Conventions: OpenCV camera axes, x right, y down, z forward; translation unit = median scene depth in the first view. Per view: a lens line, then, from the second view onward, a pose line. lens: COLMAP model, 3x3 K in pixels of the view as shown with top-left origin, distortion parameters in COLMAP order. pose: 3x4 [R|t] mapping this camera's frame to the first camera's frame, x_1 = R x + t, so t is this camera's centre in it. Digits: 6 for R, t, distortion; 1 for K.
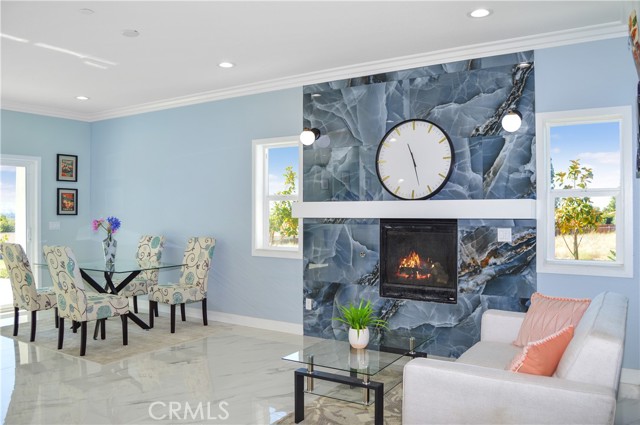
lens RADIAL K [[526.7, 0, 320.0], [0, 526.7, 212.5], [0, 0, 1]] dist [-0.056510, 0.013788]
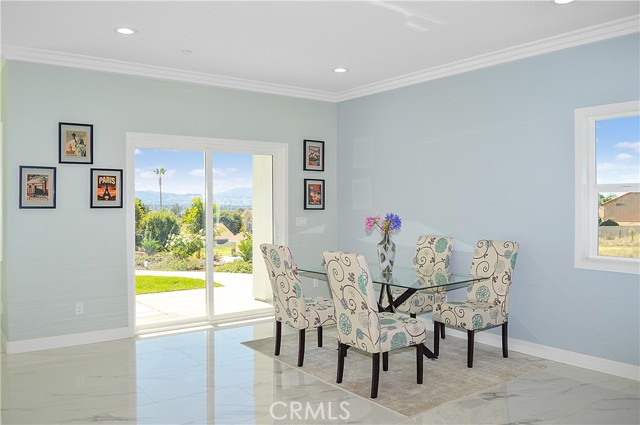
lens RADIAL K [[526.7, 0, 320.0], [0, 526.7, 212.5], [0, 0, 1]] dist [-0.056510, 0.013788]
pose [[0.943746, 0.007143, -0.330595, -0.234083], [-0.002102, 0.999876, 0.015604, -0.005076], [0.330666, -0.014031, 0.943644, 0.214187]]
